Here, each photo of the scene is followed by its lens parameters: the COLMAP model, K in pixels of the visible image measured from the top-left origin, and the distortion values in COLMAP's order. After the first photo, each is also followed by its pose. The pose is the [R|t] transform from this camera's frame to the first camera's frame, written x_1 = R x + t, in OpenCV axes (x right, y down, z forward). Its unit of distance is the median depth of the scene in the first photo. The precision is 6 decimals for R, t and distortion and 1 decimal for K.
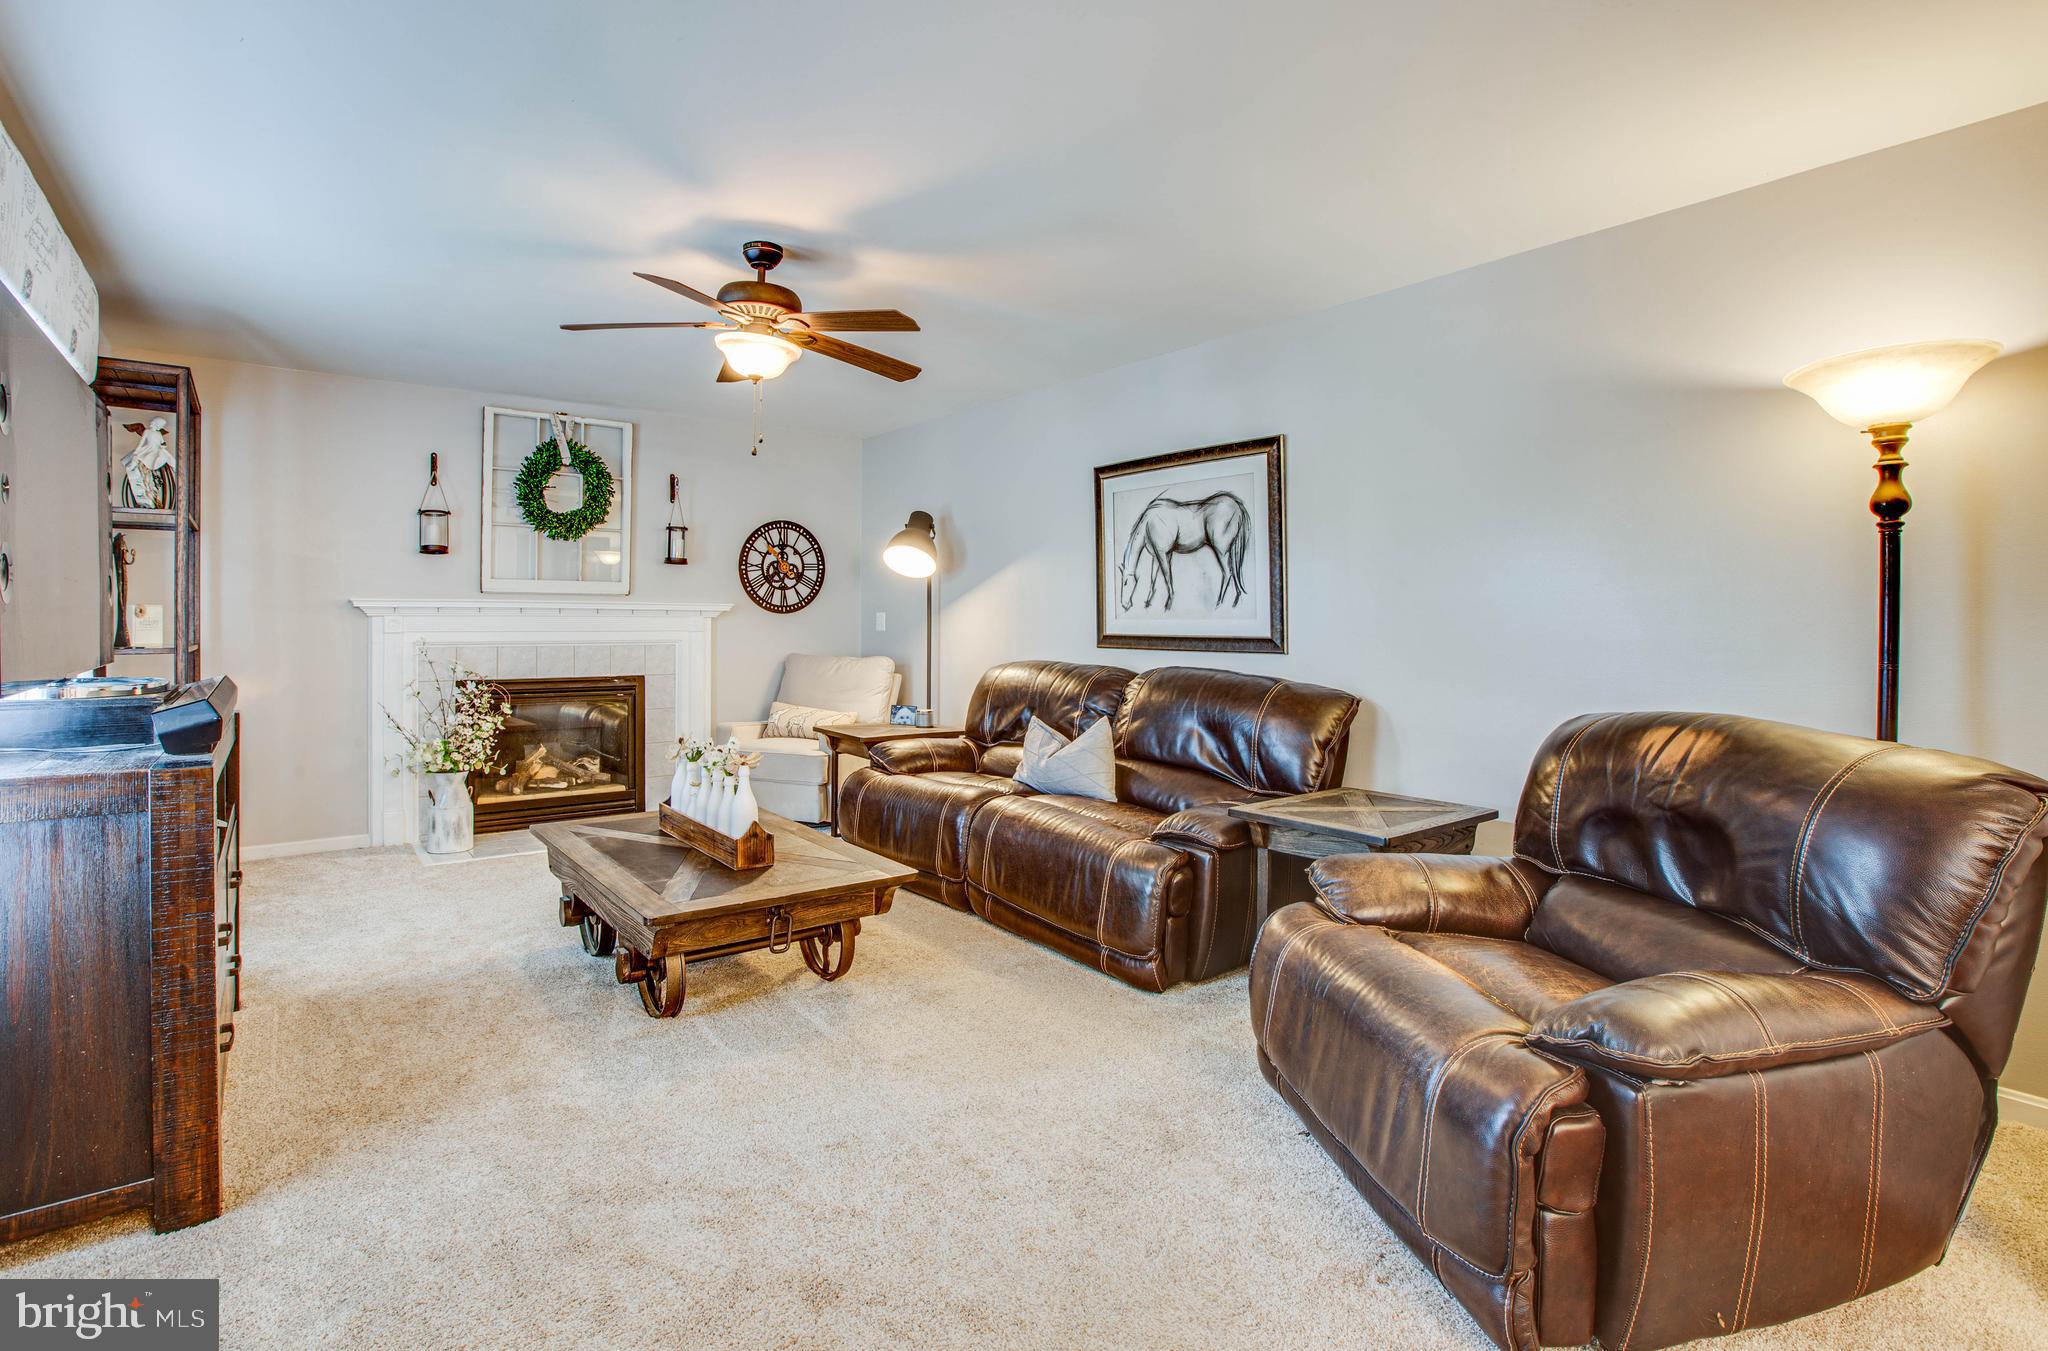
lens RADIAL K [[971.7, 0, 984.1], [0, 971.7, 623.7], [0, 0, 1]] dist [-0.043364, 0.000632]
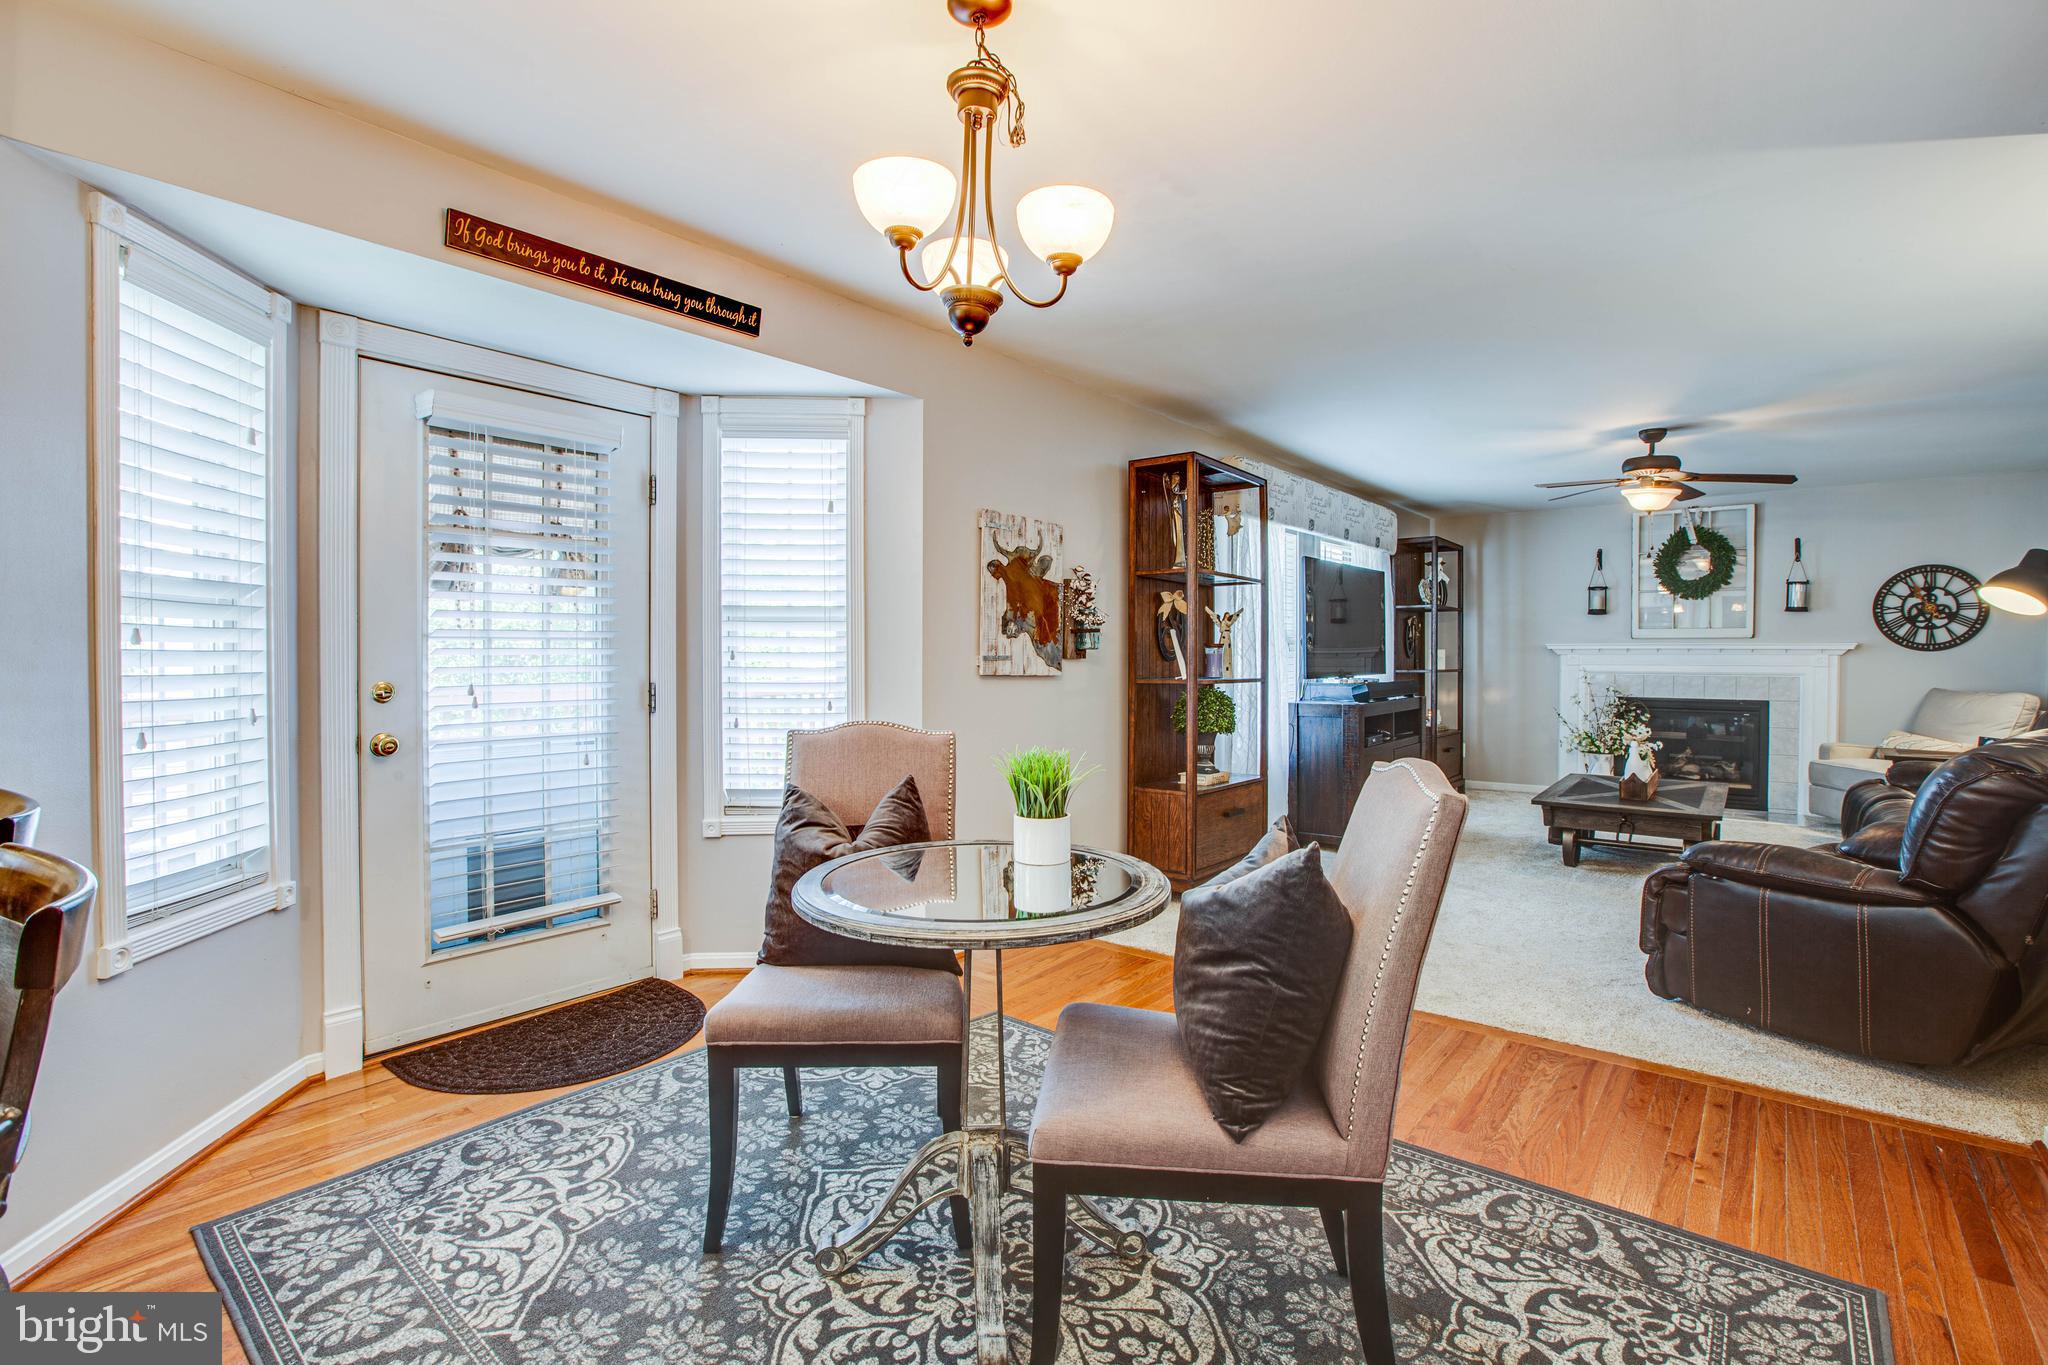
lens RADIAL K [[945.8, 0, 1016.7], [0, 945.8, 668.4], [0, 0, 1]] dist [-0.052257, 0.016514]
pose [[0.244652, 0.010989, -0.969549, 0.612937], [-0.006428, 0.999932, 0.009711, 0.005994], [0.969590, 0.003857, 0.244706, -0.265580]]
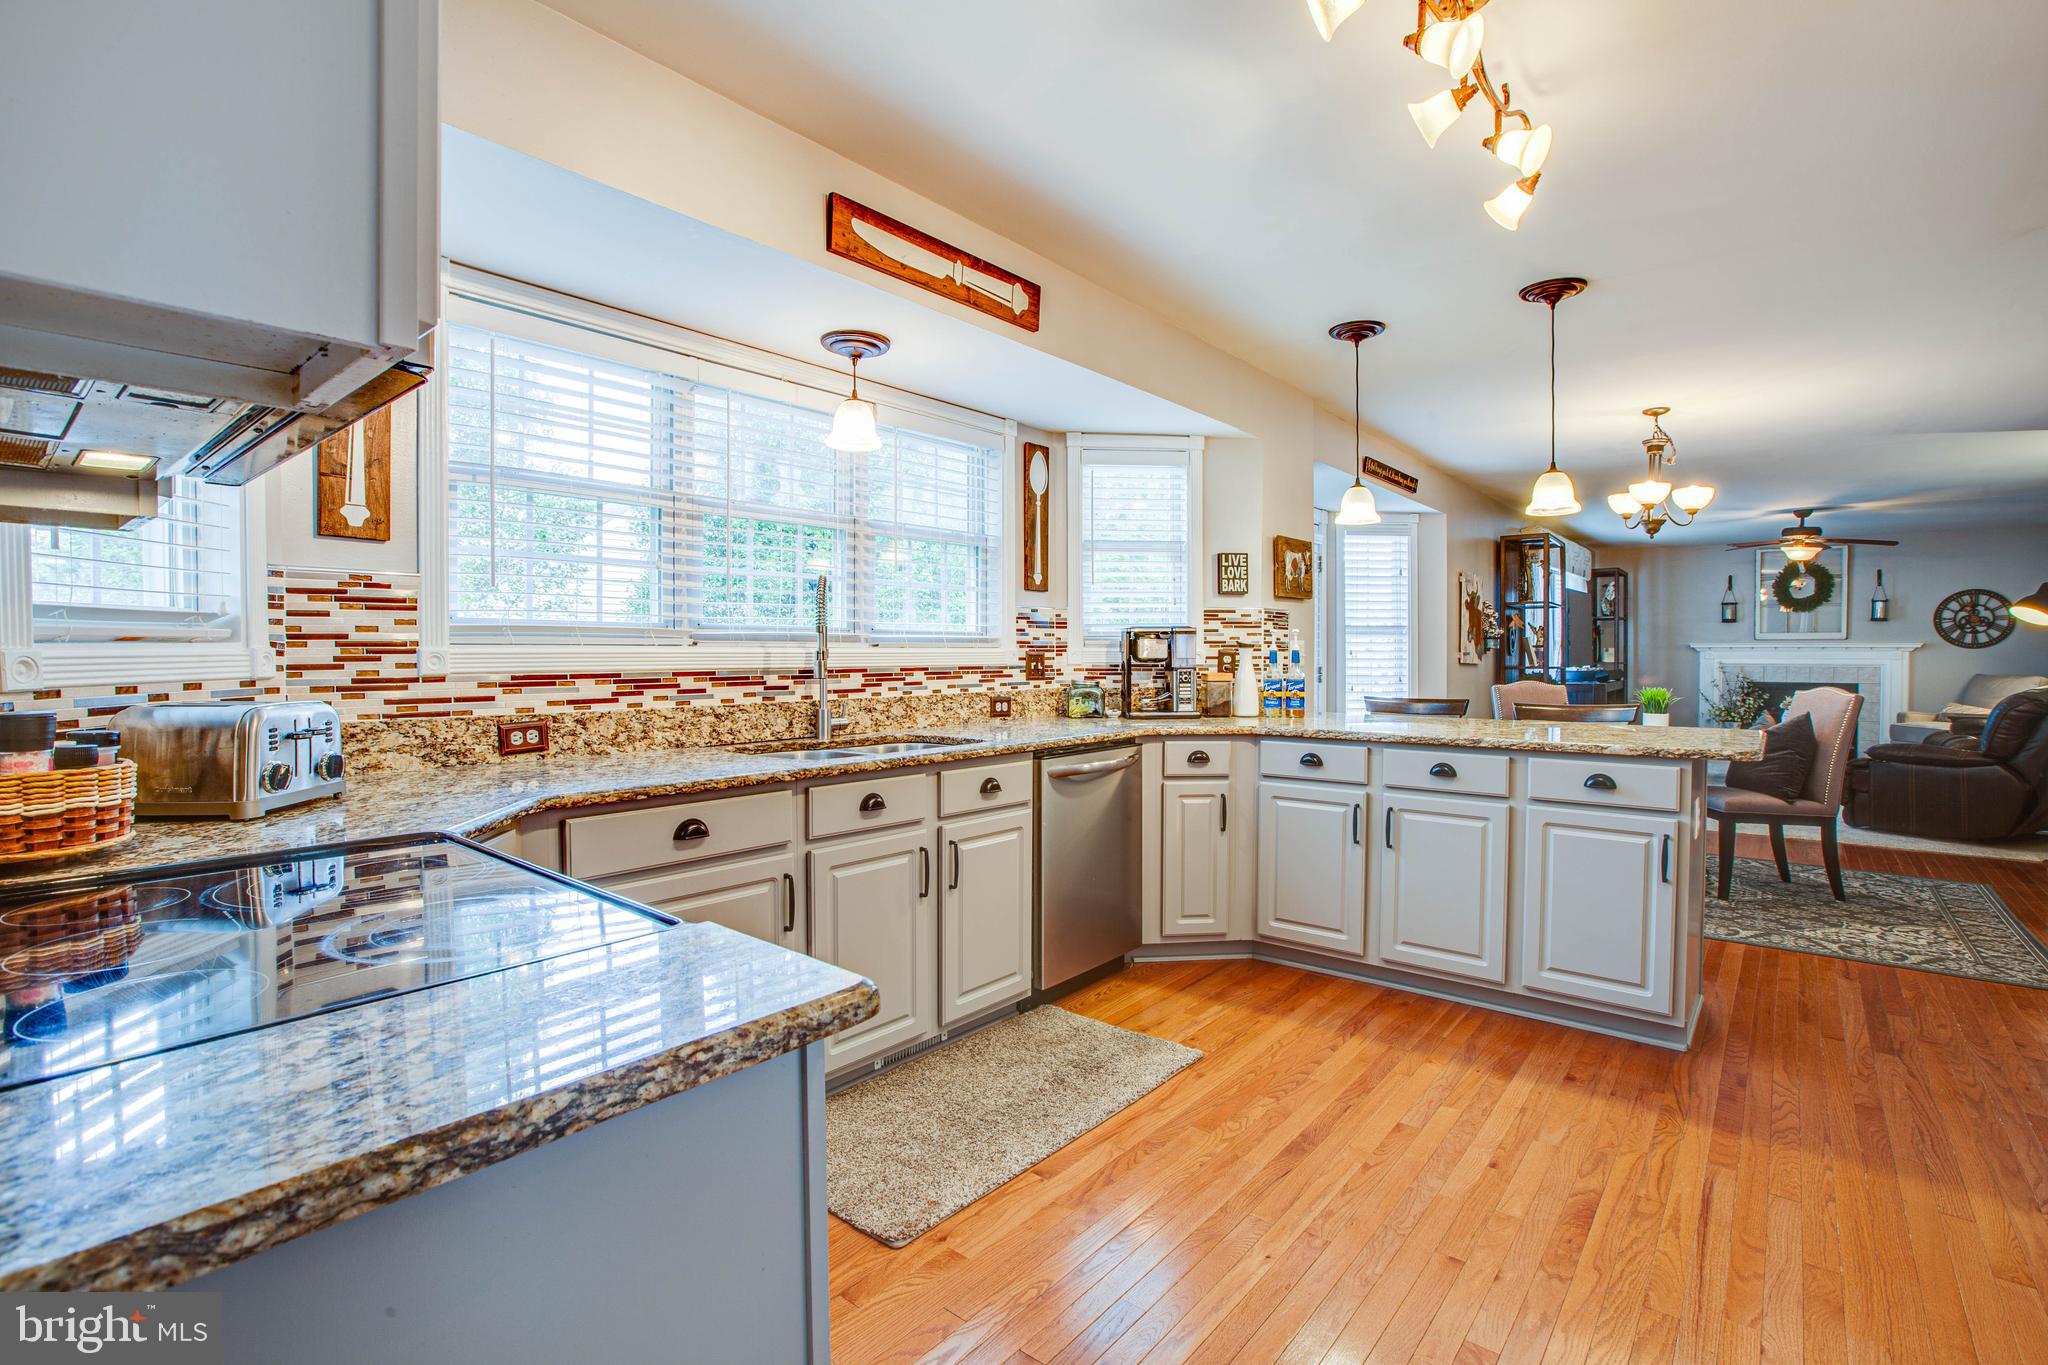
lens RADIAL K [[945.8, 0, 1016.7], [0, 945.8, 668.4], [0, 0, 1]] dist [-0.052257, 0.016514]
pose [[0.236024, 0.013244, -0.971657, 0.996599], [-0.004185, 0.999912, 0.012612, 0.010835], [0.971738, 0.001090, 0.236059, -0.985556]]
